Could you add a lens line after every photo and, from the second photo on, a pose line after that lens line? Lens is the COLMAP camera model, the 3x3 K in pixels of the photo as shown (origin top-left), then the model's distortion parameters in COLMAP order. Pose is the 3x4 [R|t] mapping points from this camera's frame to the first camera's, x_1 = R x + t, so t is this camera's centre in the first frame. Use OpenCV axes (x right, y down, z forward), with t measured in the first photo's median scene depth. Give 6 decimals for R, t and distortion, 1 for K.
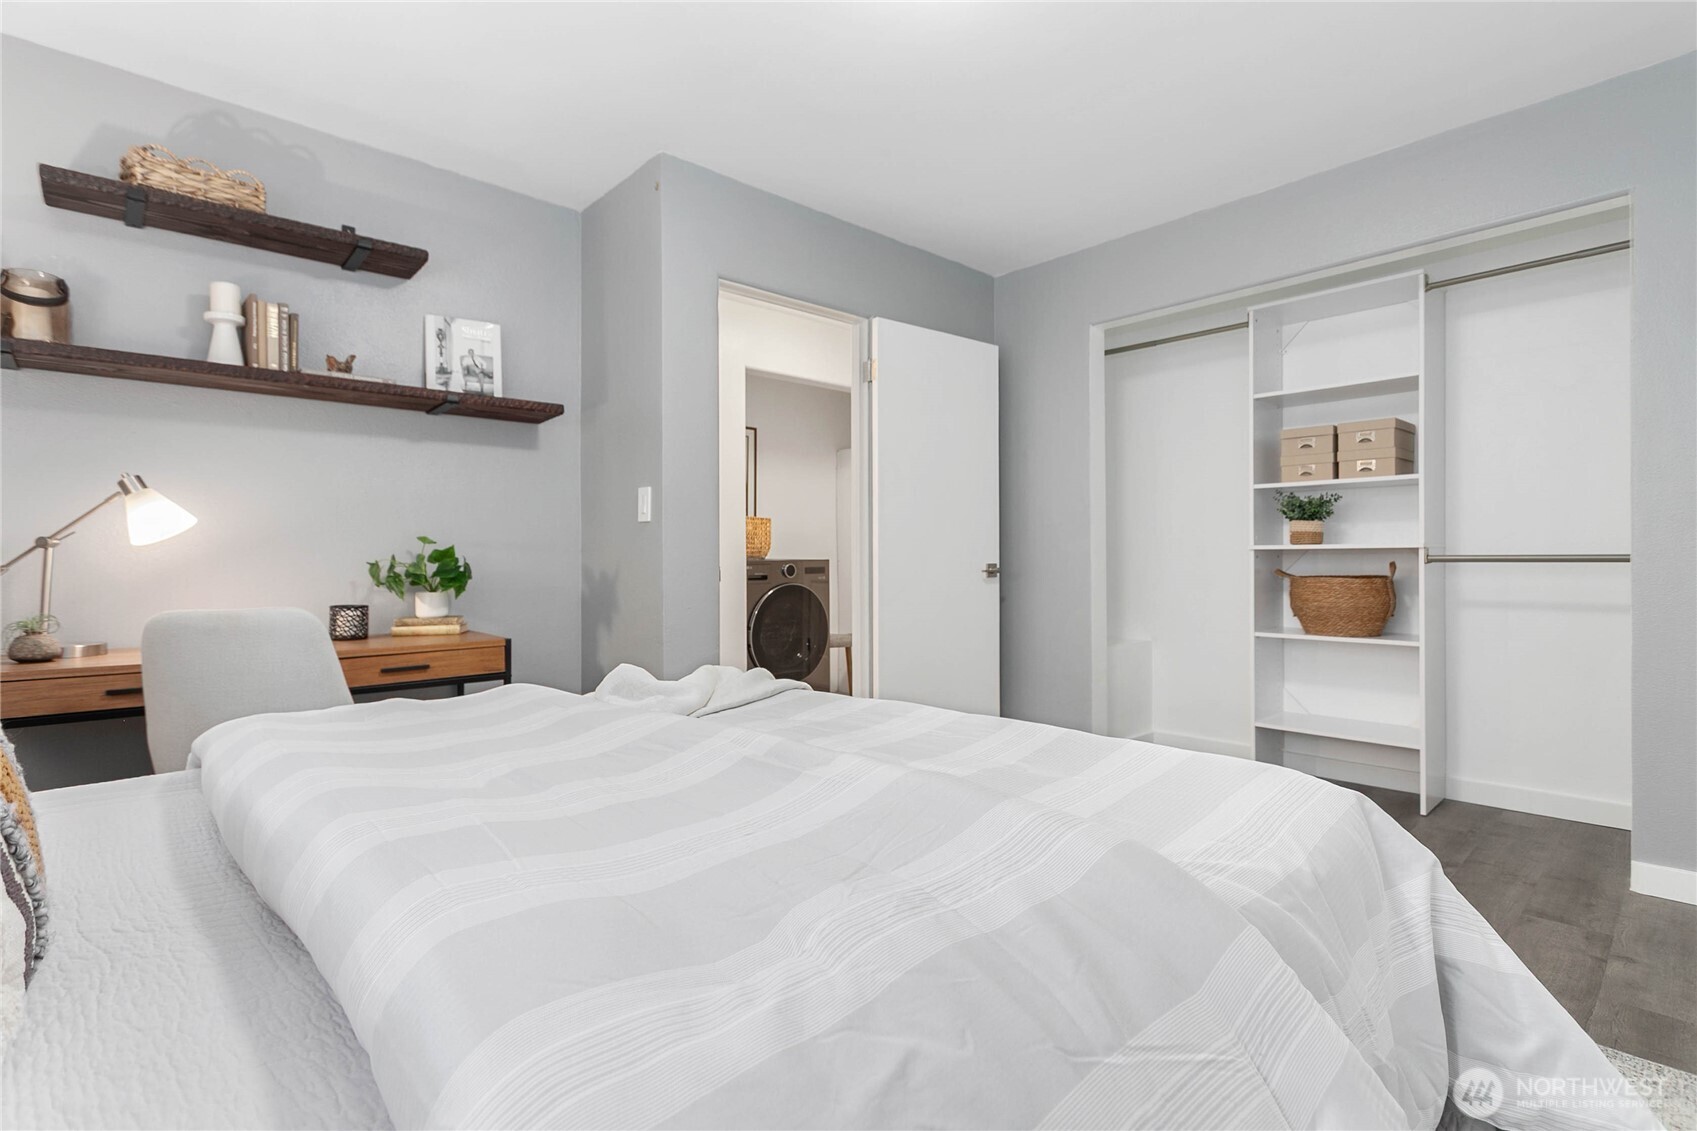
lens RADIAL K [[805.3, 0, 841.8], [0, 805.3, 564.2], [0, 0, 1]] dist [0.000810, 0.001439]
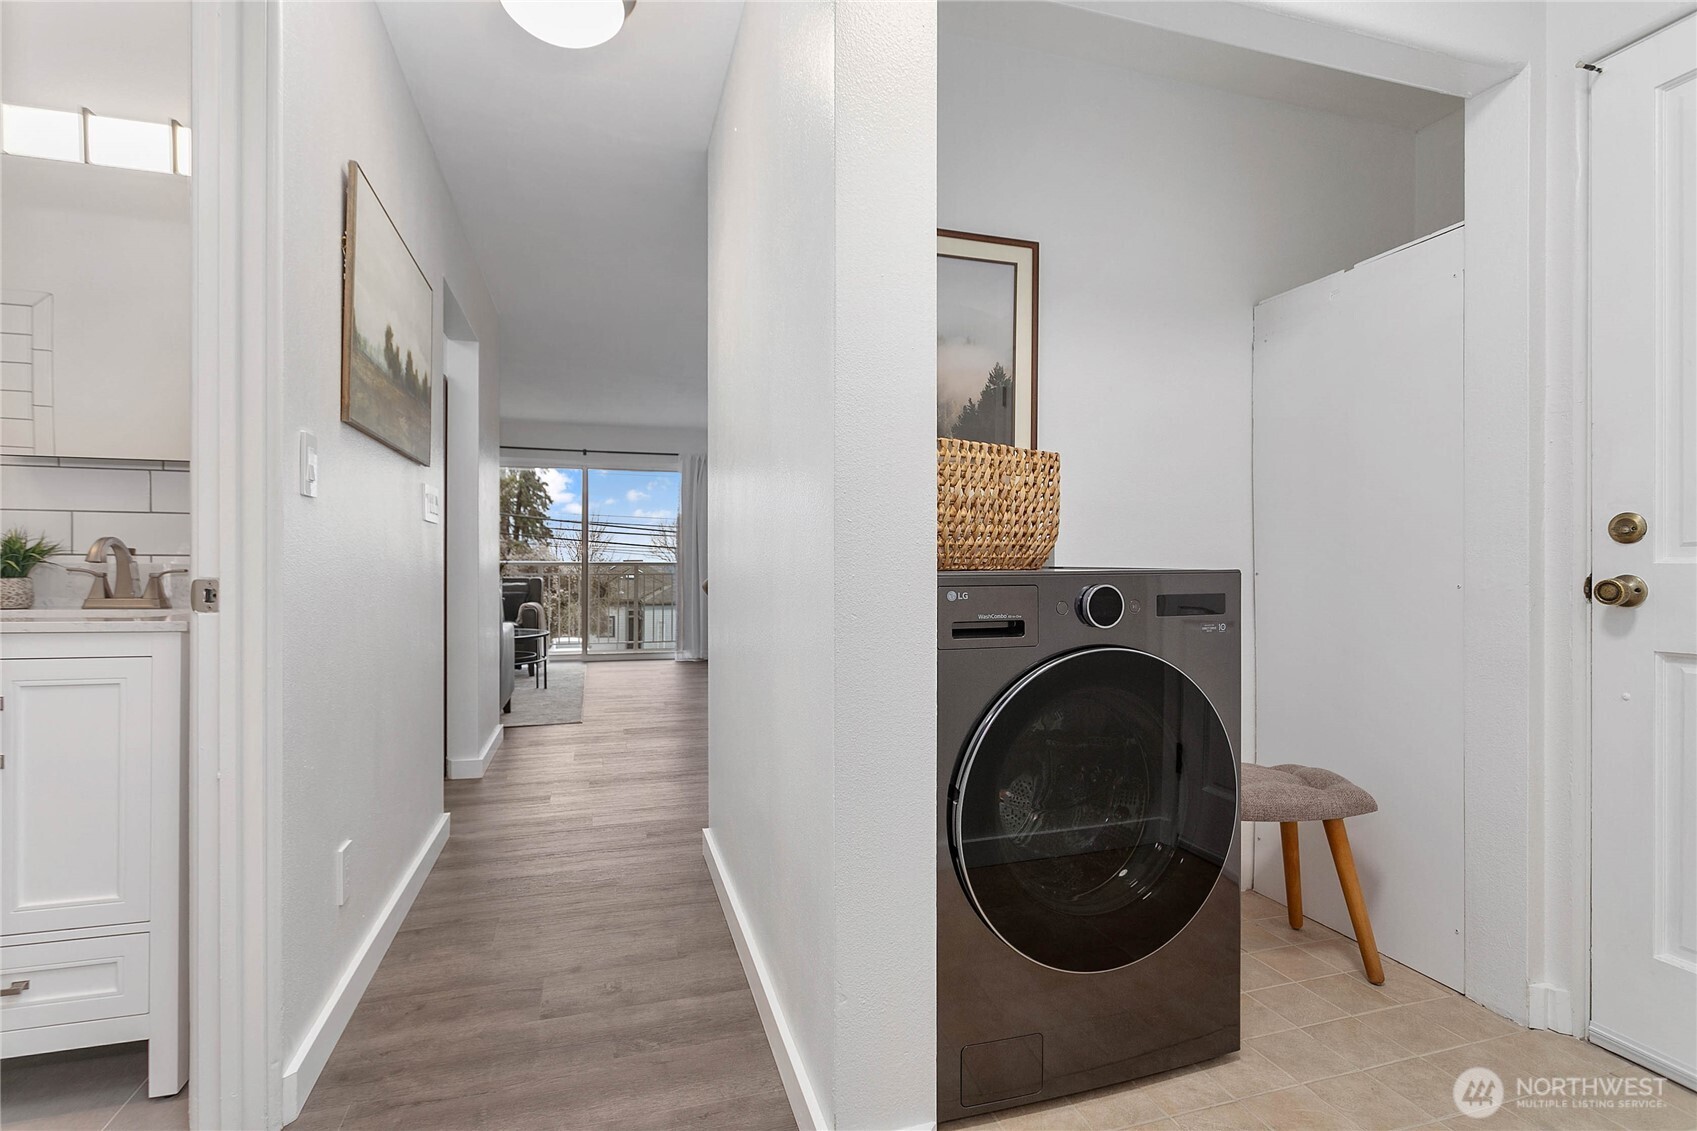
lens RADIAL K [[805.3, 0, 853.6], [0, 805.3, 576.6], [0, 0, 1]] dist [0.000810, 0.001439]
pose [[0.910349, 0.014079, -0.413601, -0.038883], [-0.011358, 0.999895, 0.009036, -0.007746], [0.413685, -0.003528, 0.910413, 1.096965]]
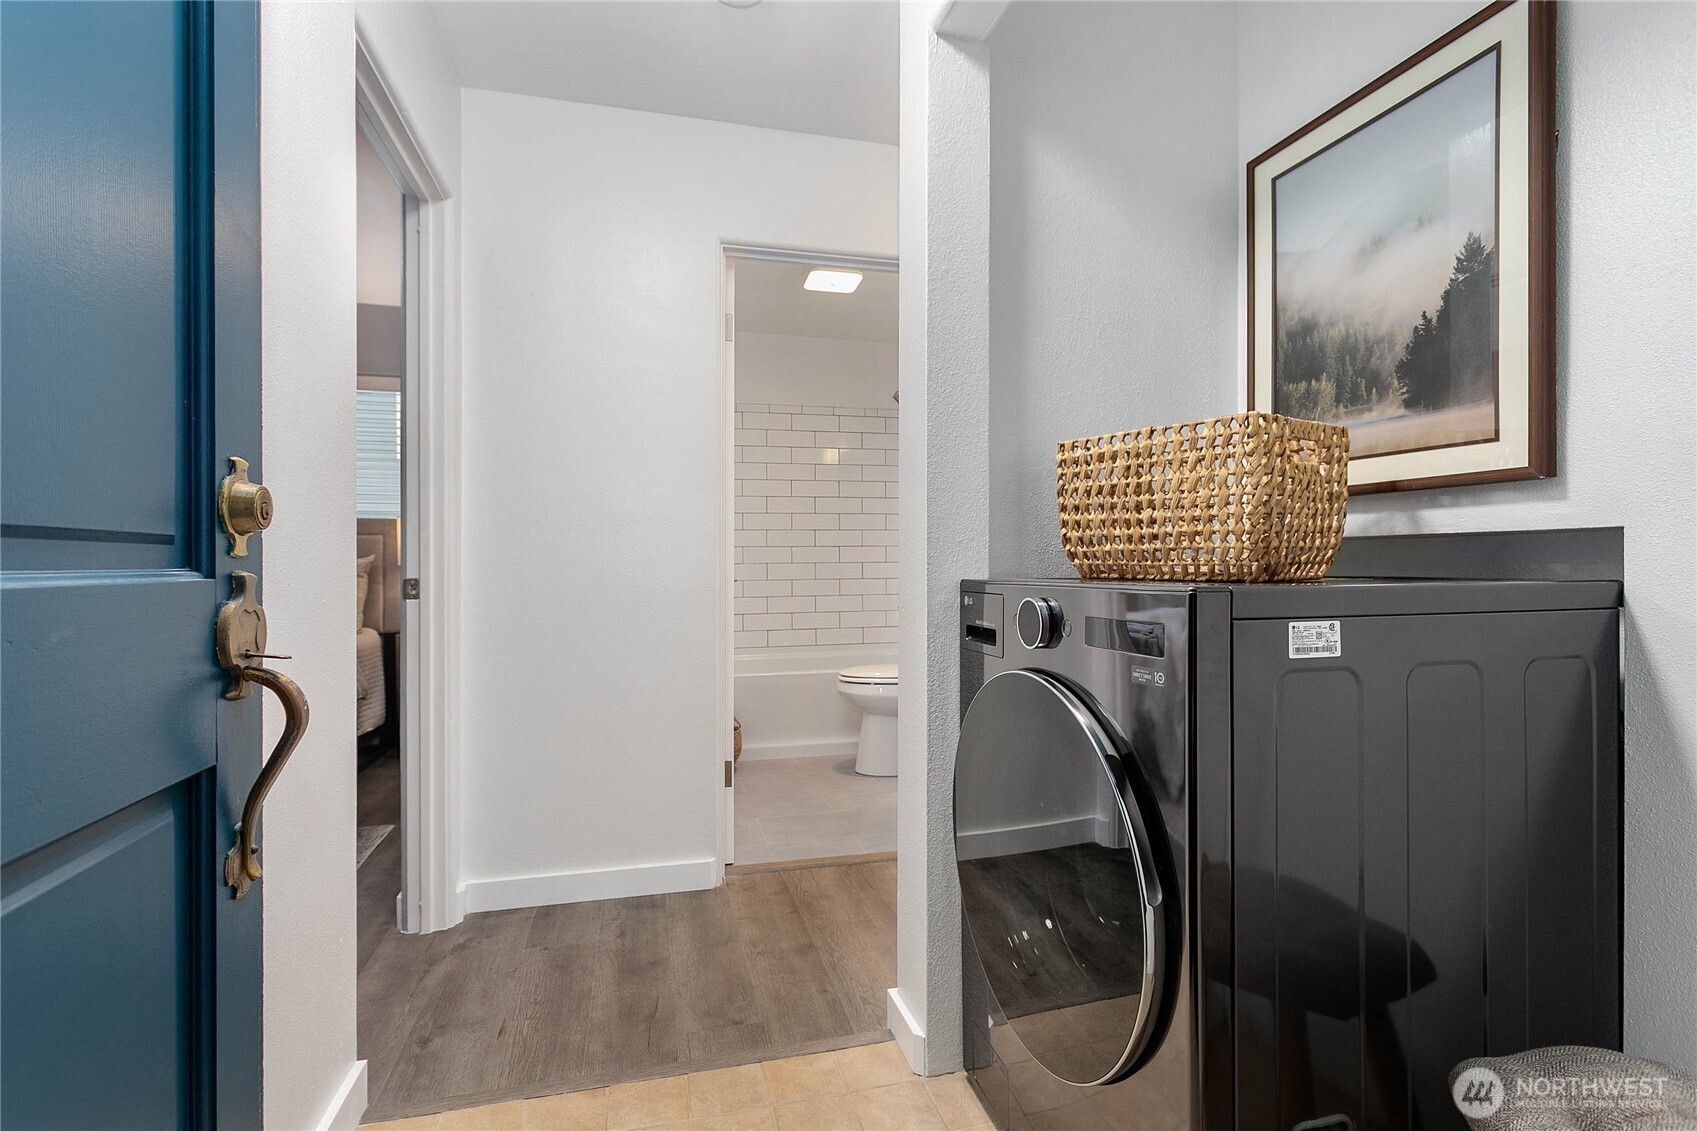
lens RADIAL K [[805.3, 0, 848.6], [0, 805.3, 561.7], [0, 0, 1]] dist [0.000810, 0.001439]
pose [[-0.454742, 0.005294, -0.890607, 0.325177], [-0.009188, 0.999901, 0.010635, -0.022960], [0.890576, 0.013019, -0.454649, 1.743031]]
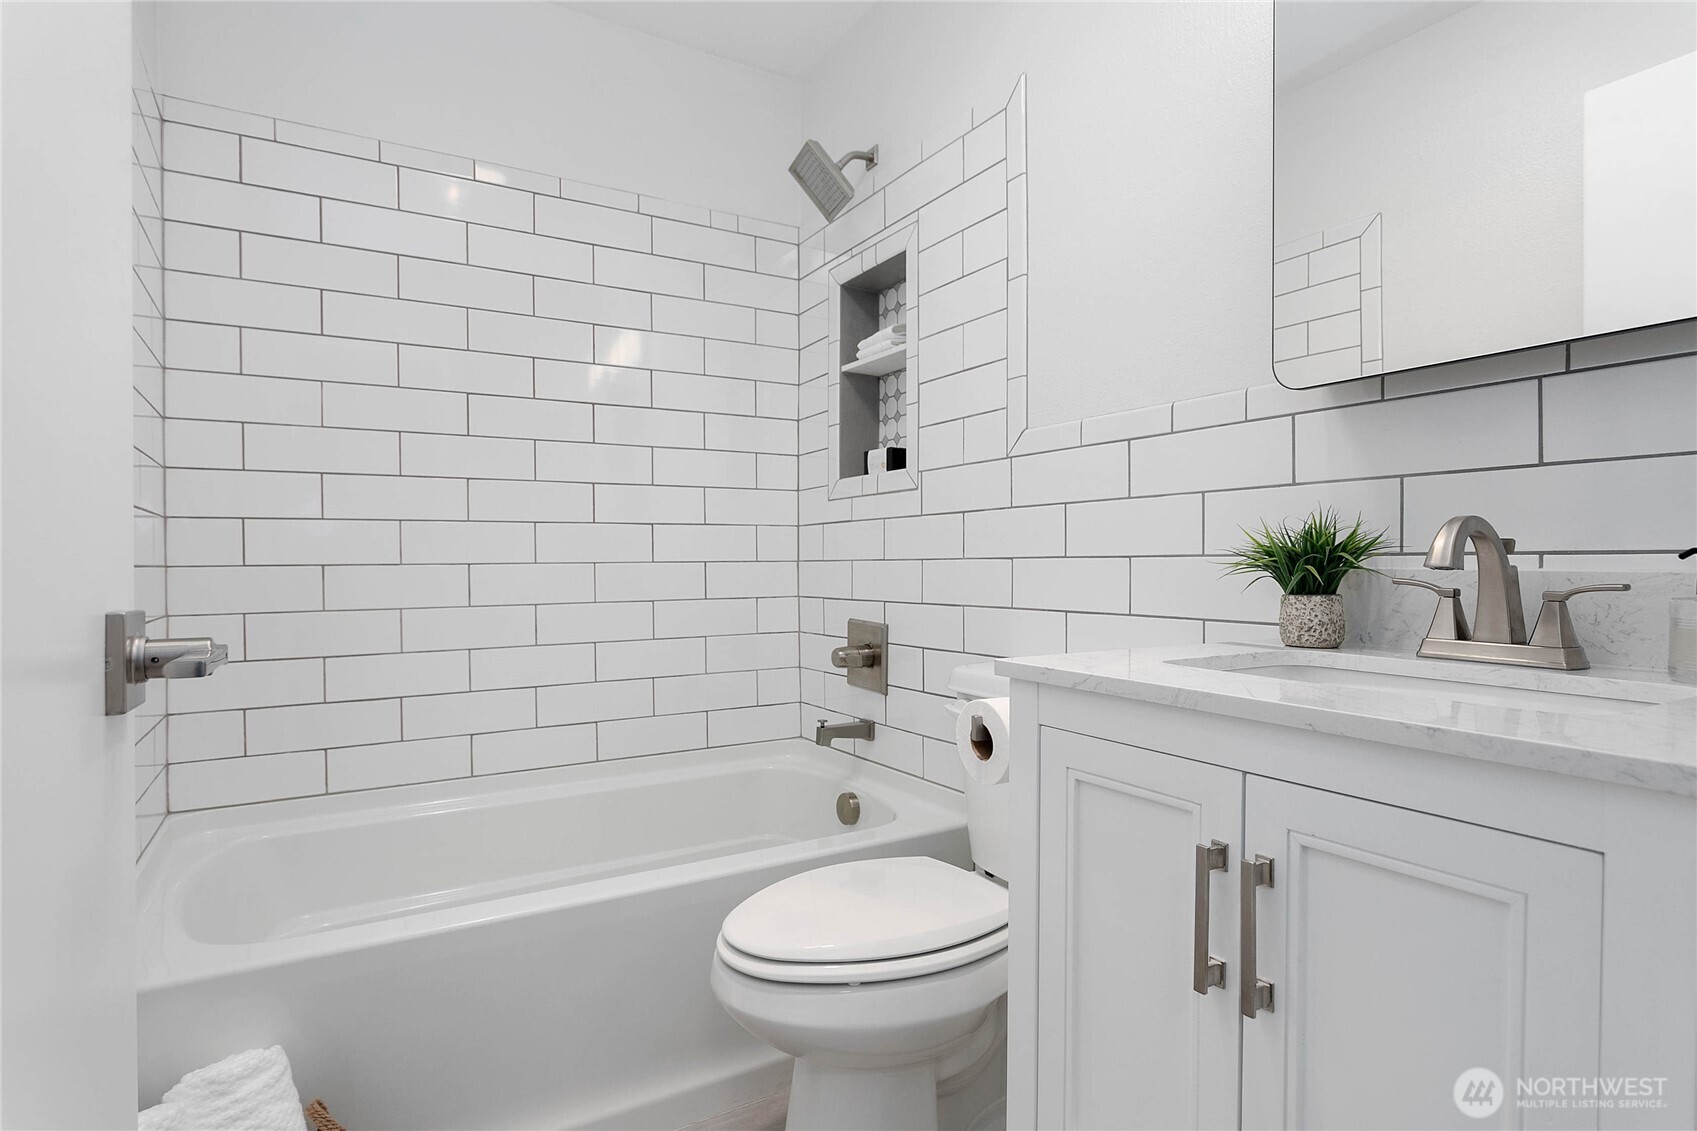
lens RADIAL K [[906.3, 0, 788.5], [0, 906.3, 576.4], [0, 0, 1]] dist [0.002805, -0.000221]
pose [[-0.248560, 0.015771, -0.968488, -0.431699], [-0.004139, 0.999841, 0.017344, -0.008366], [0.968608, 0.008320, -0.248455, 1.267488]]
